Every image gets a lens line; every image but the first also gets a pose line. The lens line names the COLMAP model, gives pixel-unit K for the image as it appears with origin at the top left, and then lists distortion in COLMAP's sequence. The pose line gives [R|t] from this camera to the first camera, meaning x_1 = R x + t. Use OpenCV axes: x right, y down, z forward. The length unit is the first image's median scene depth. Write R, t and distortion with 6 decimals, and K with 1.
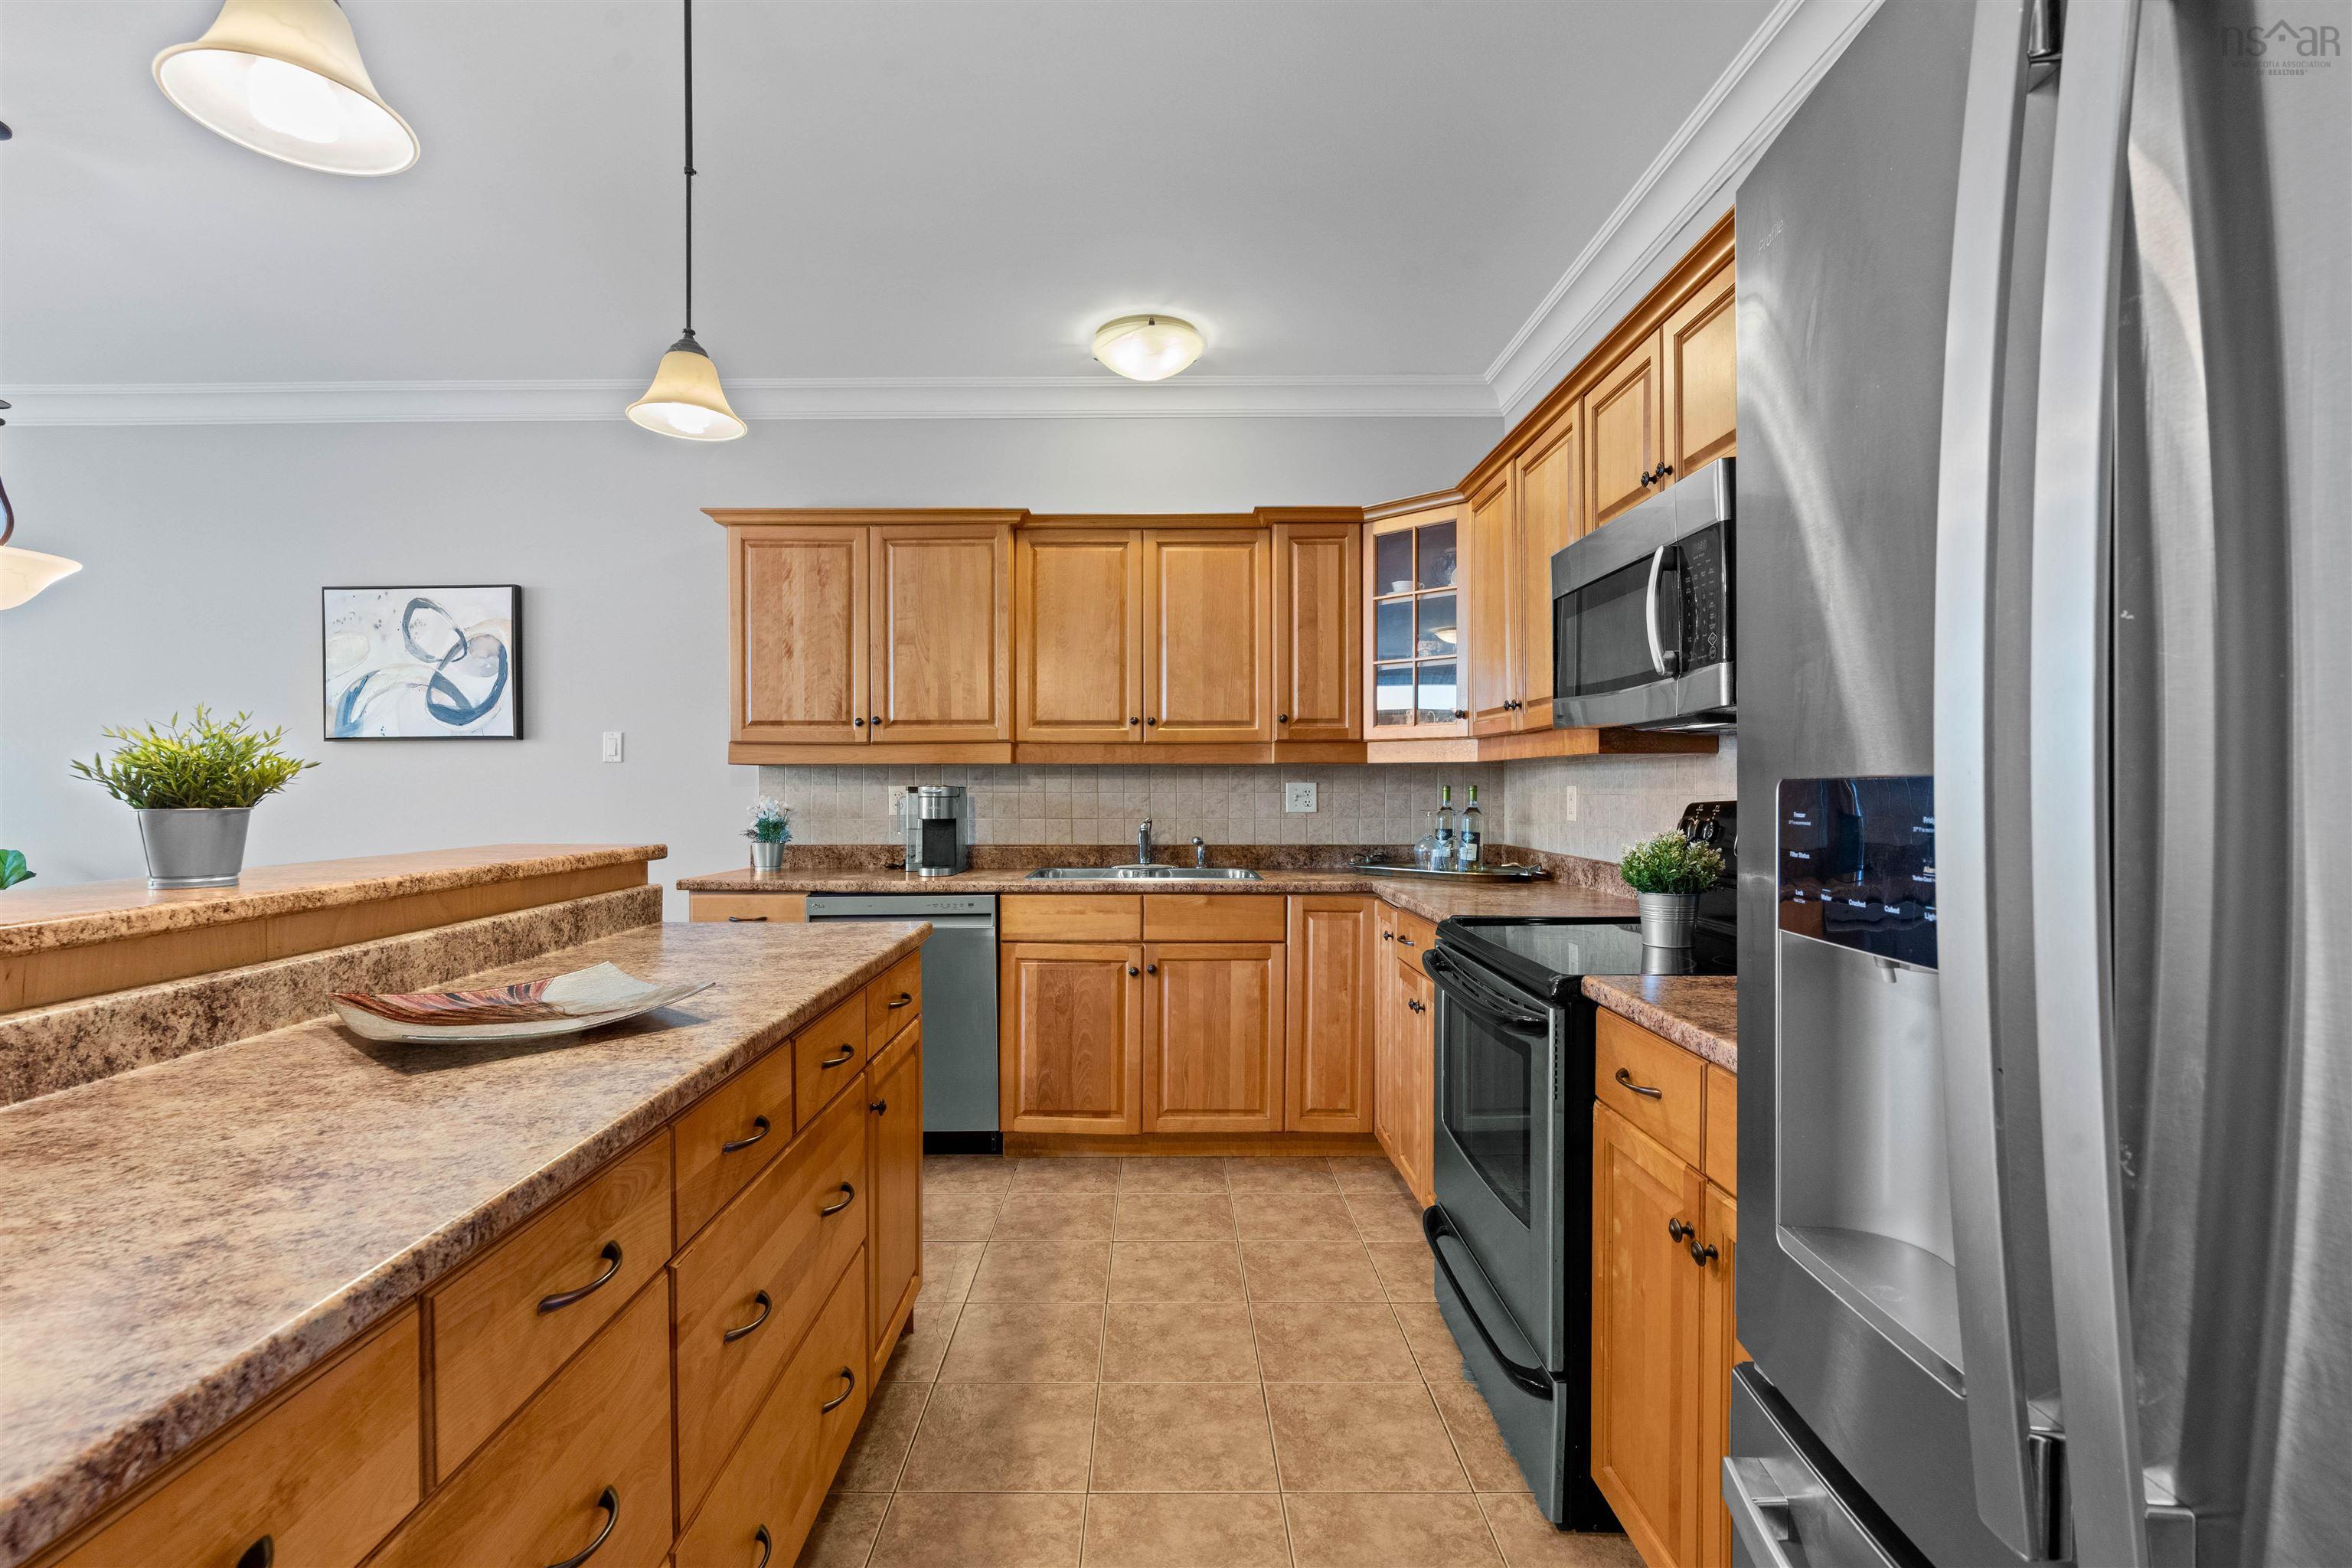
lens RADIAL K [[1058.5, 0, 1163.3], [0, 1058.5, 788.4], [0, 0, 1]] dist [-0.012074, 0.004443]
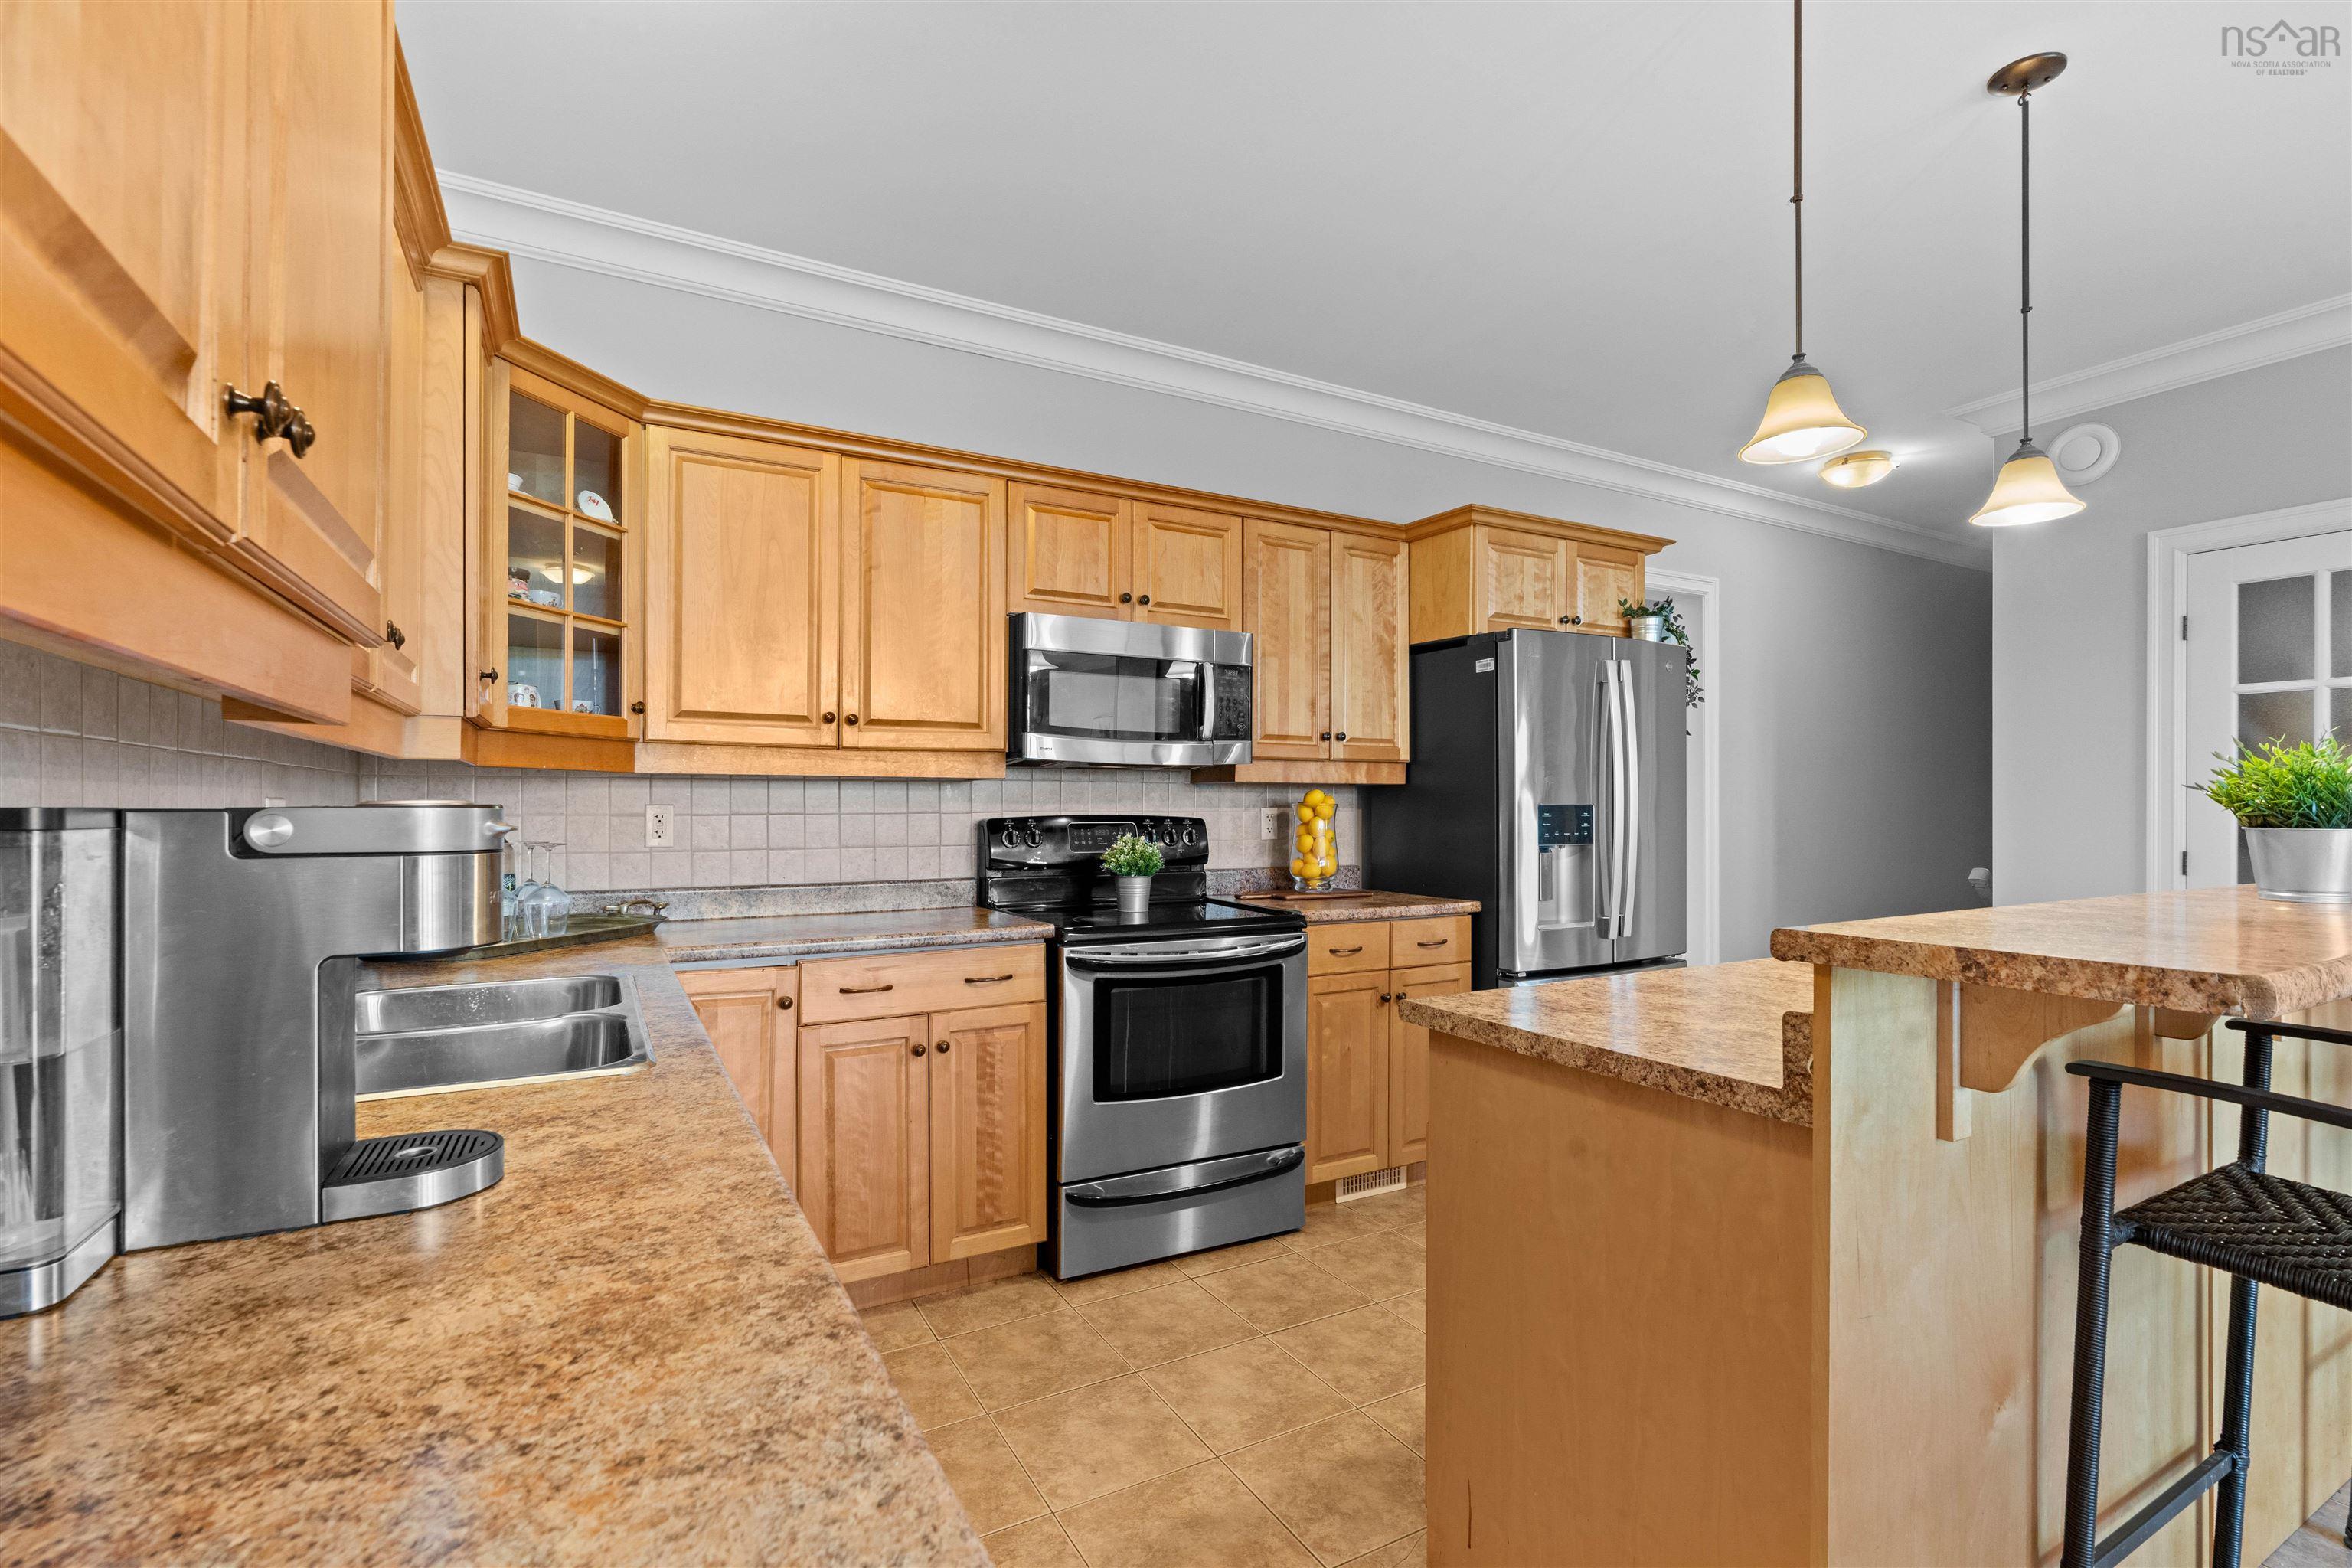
lens RADIAL K [[1058.5, 0, 1160.6], [0, 1058.5, 797.2], [0, 0, 1]] dist [-0.012074, 0.004443]
pose [[-0.477836, 0.005291, 0.878433, -0.509482], [0.001200, 0.999985, -0.005370, -0.003850], [-0.878448, -0.001512, -0.477835, 0.983635]]
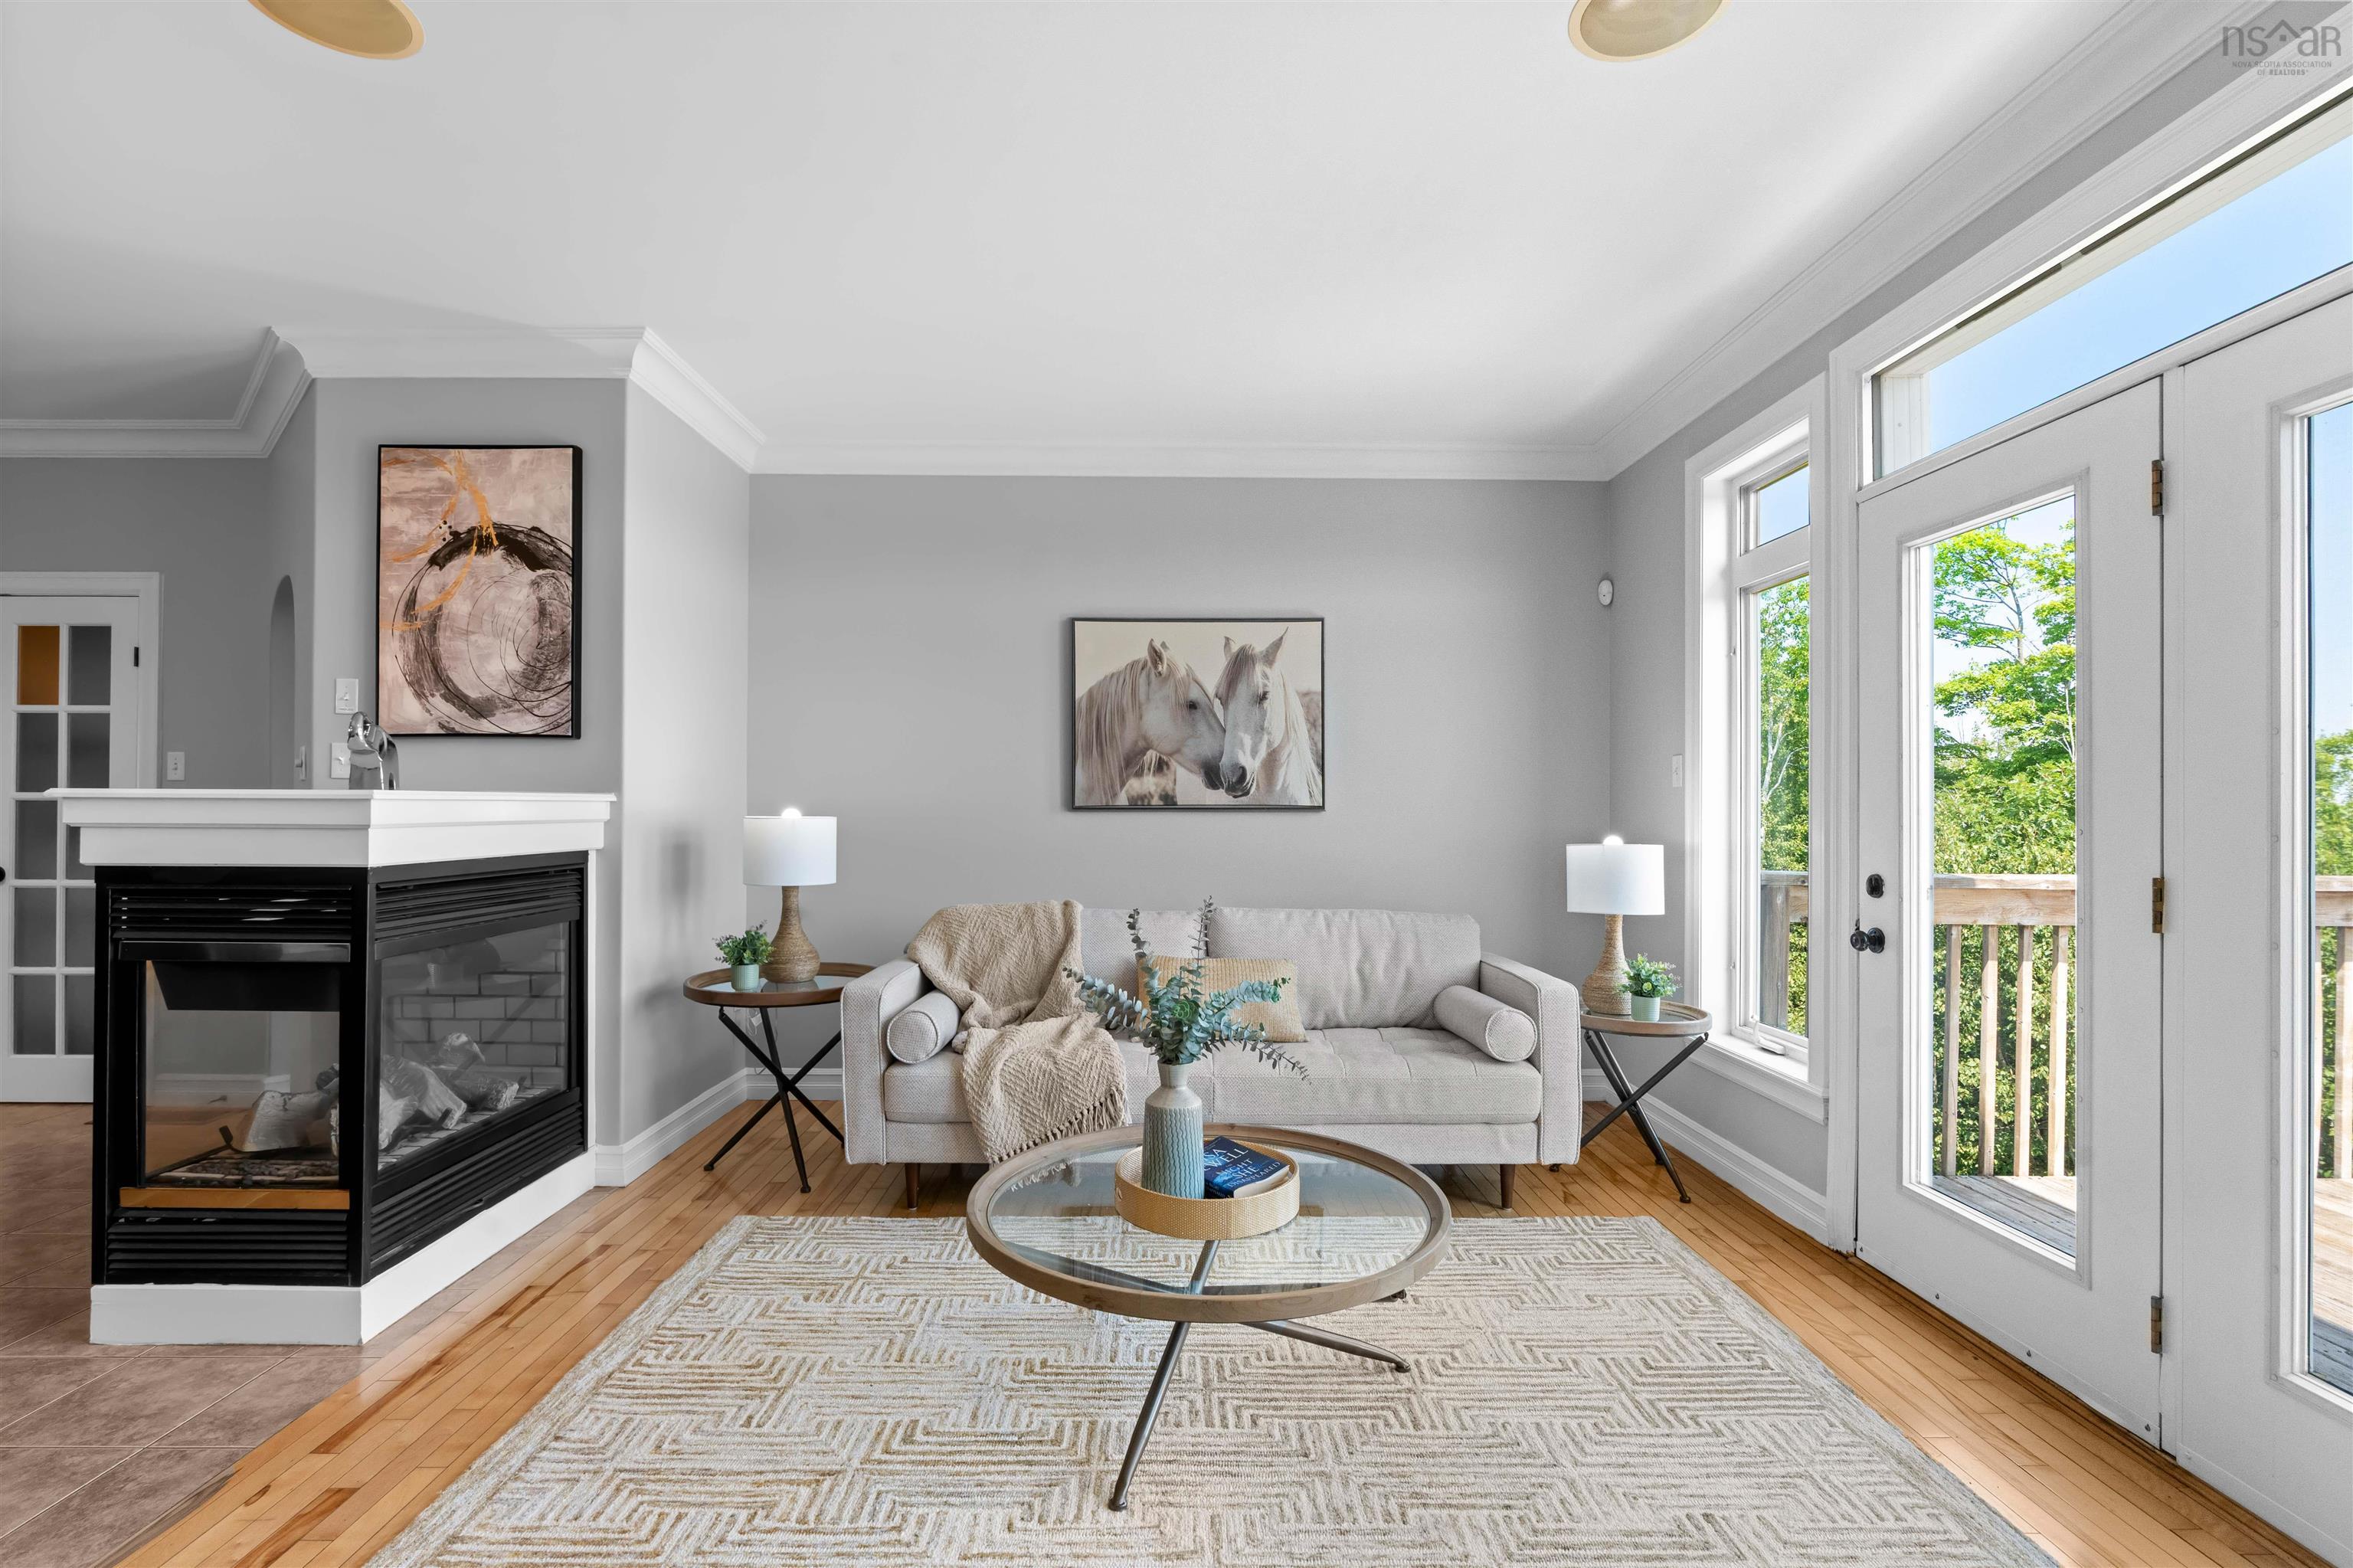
lens RADIAL K [[1059.0, 0, 1164.7], [0, 1059.0, 800.9], [0, 0, 1]] dist [-0.012074, 0.004443]
pose [[-0.999959, -0.000632, -0.008985, -1.596463], [-0.000628, 1.000000, -0.000474, 0.000722], [0.008985, -0.000468, -0.999960, 0.876735]]
